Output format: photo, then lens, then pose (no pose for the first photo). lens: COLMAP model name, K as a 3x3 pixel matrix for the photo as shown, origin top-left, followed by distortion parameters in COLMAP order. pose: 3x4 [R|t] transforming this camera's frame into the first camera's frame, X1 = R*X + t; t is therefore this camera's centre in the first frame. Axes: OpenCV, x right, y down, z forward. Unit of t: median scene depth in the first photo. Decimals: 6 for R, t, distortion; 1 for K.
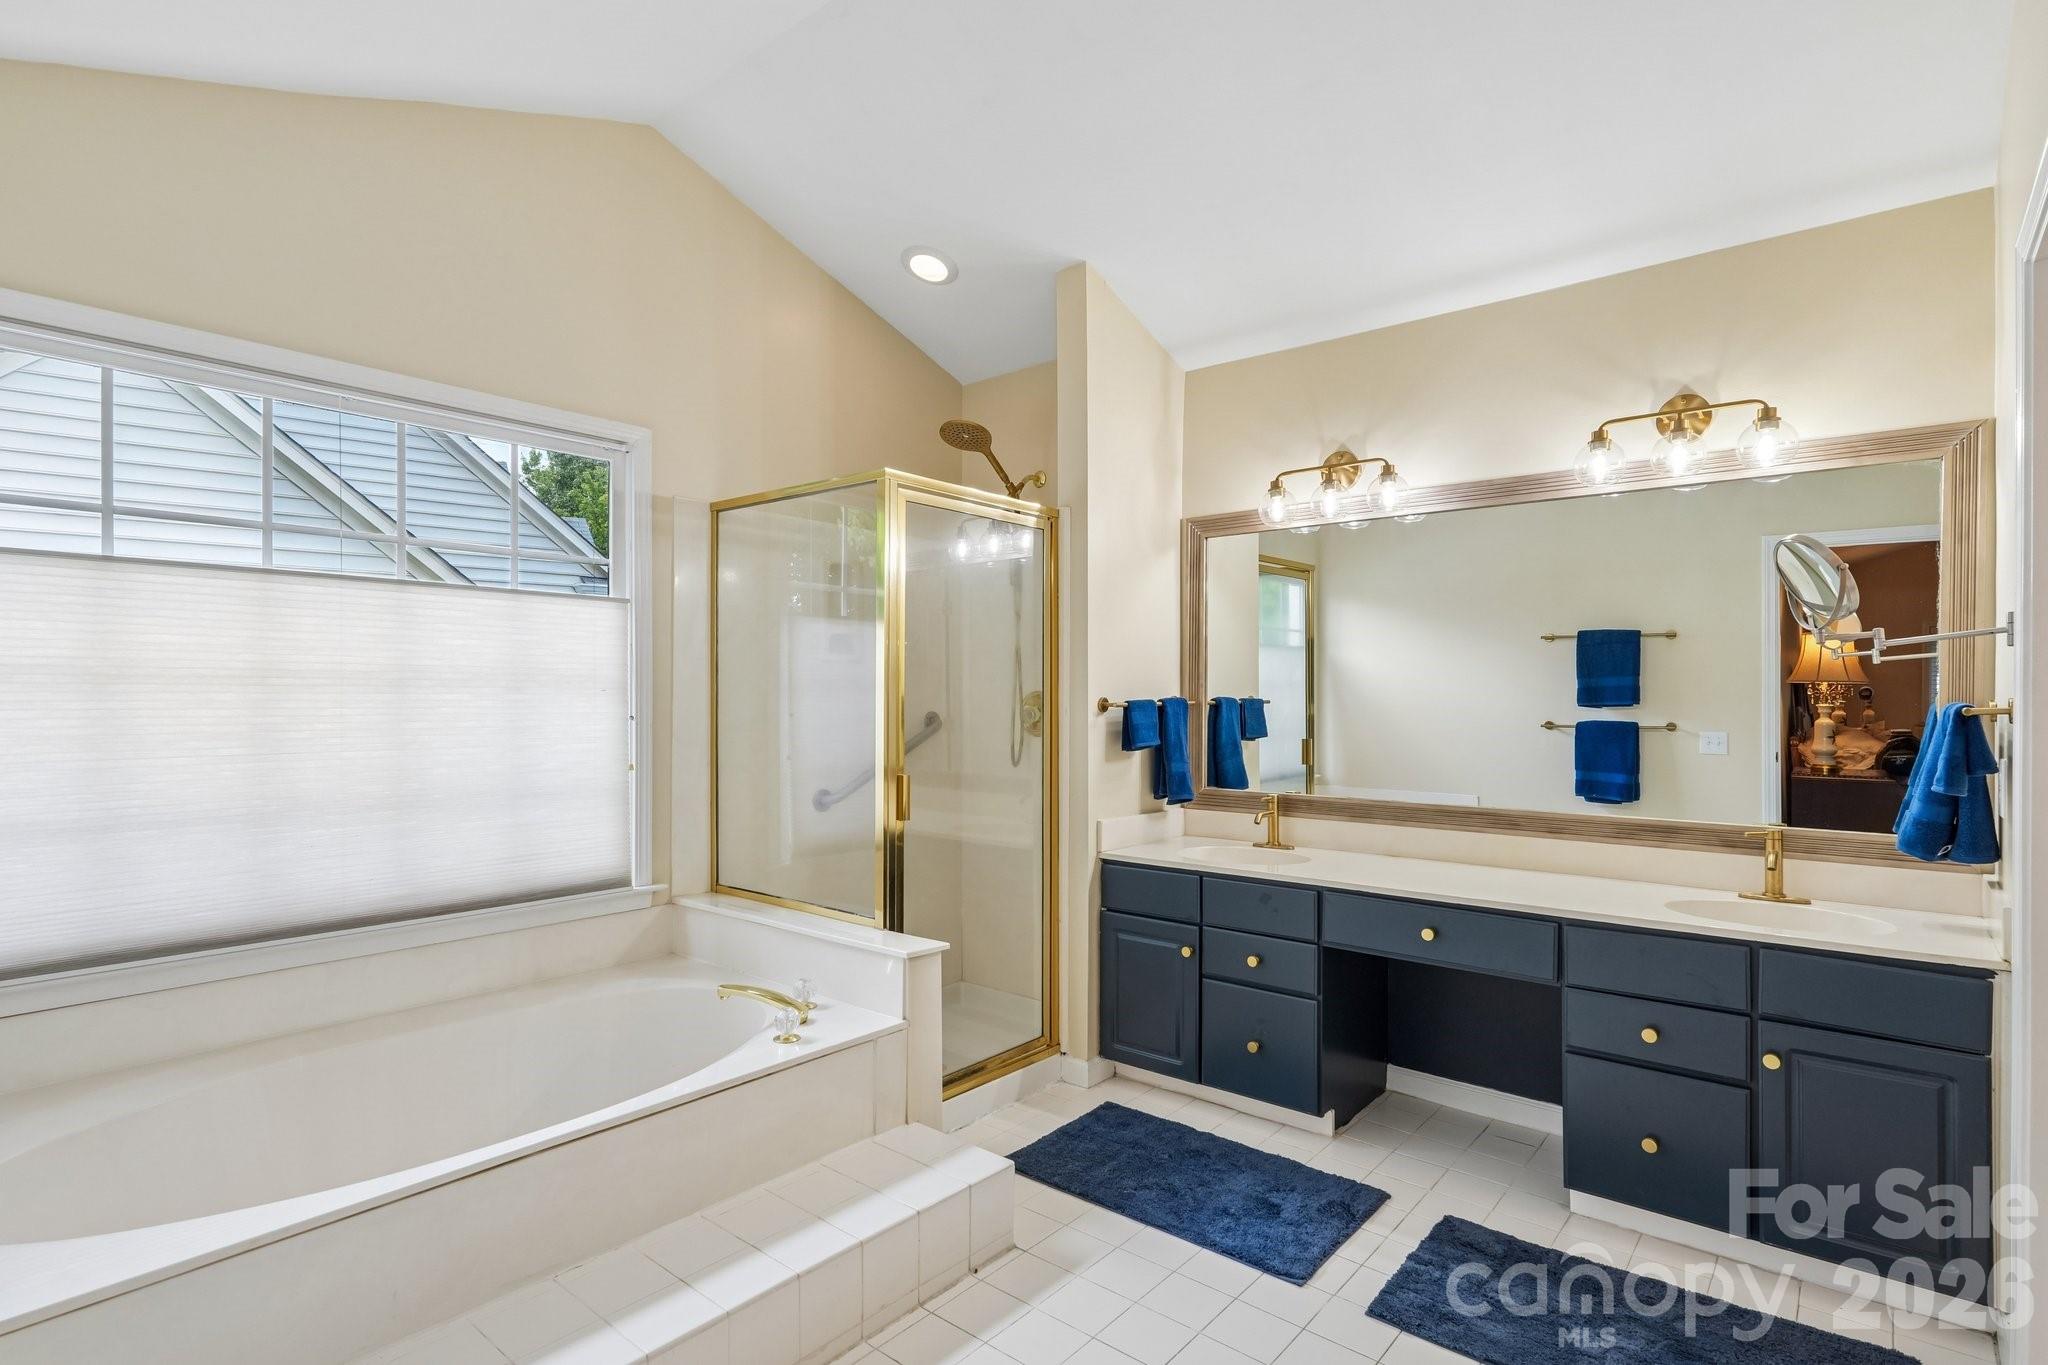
lens RADIAL K [[1006.9, 0, 1024.4], [0, 1006.9, 692.3], [0, 0, 1]] dist [0.000711, 0.001207]
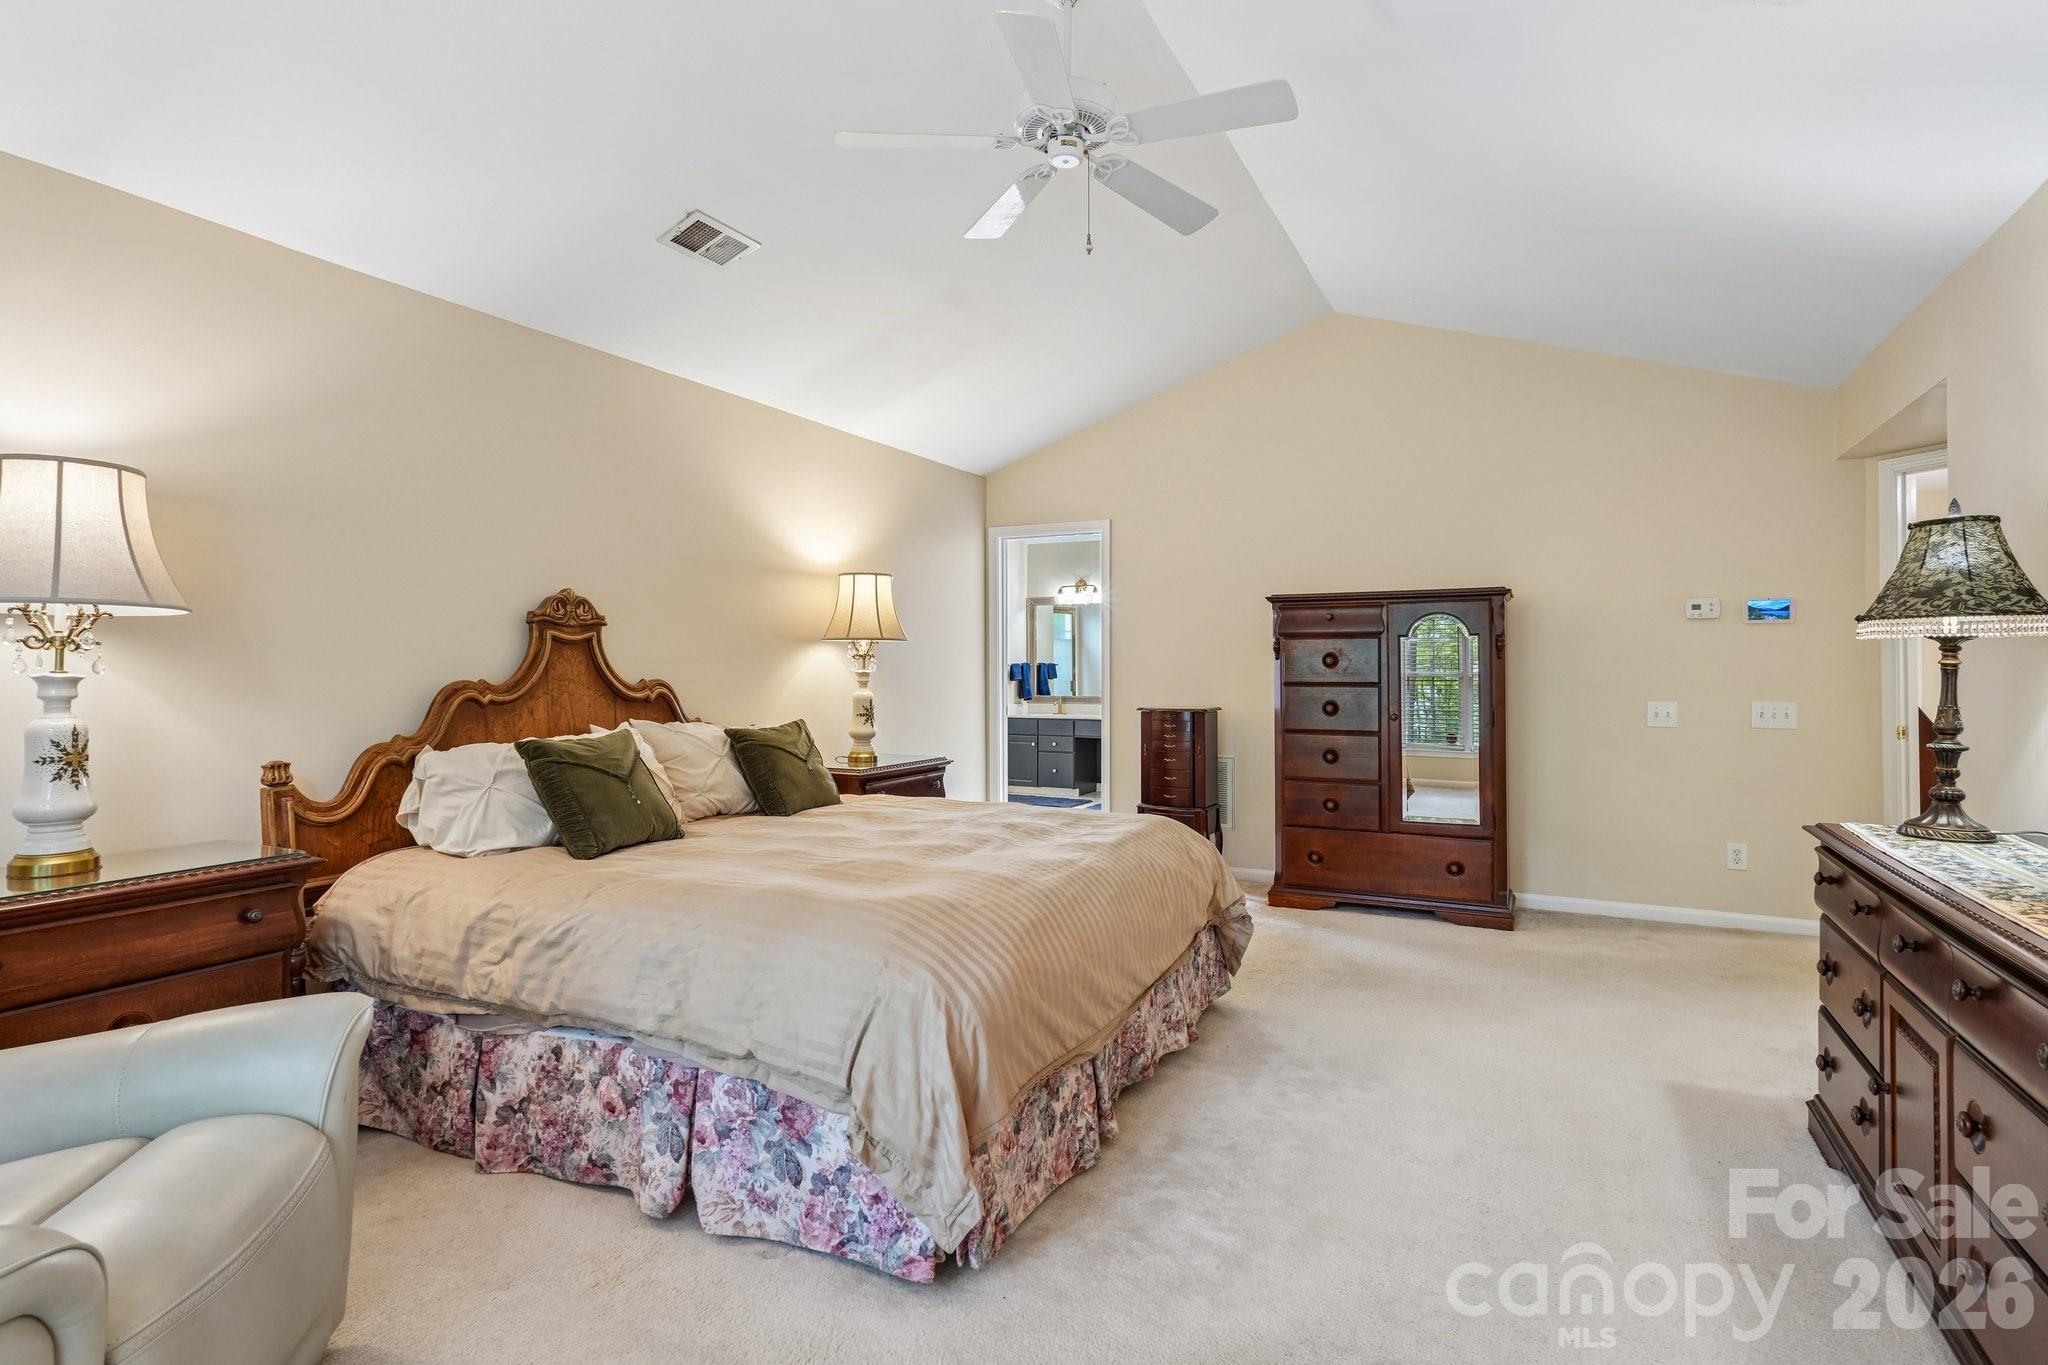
lens RADIAL K [[1006.9, 0, 1029.5], [0, 1006.9, 668.0], [0, 0, 1]] dist [0.000711, 0.001207]
pose [[0.976559, -0.005316, 0.215186, -0.447857], [0.004968, 0.999985, 0.002157, 0.013520], [-0.215195, -0.001038, 0.976571, -1.759311]]
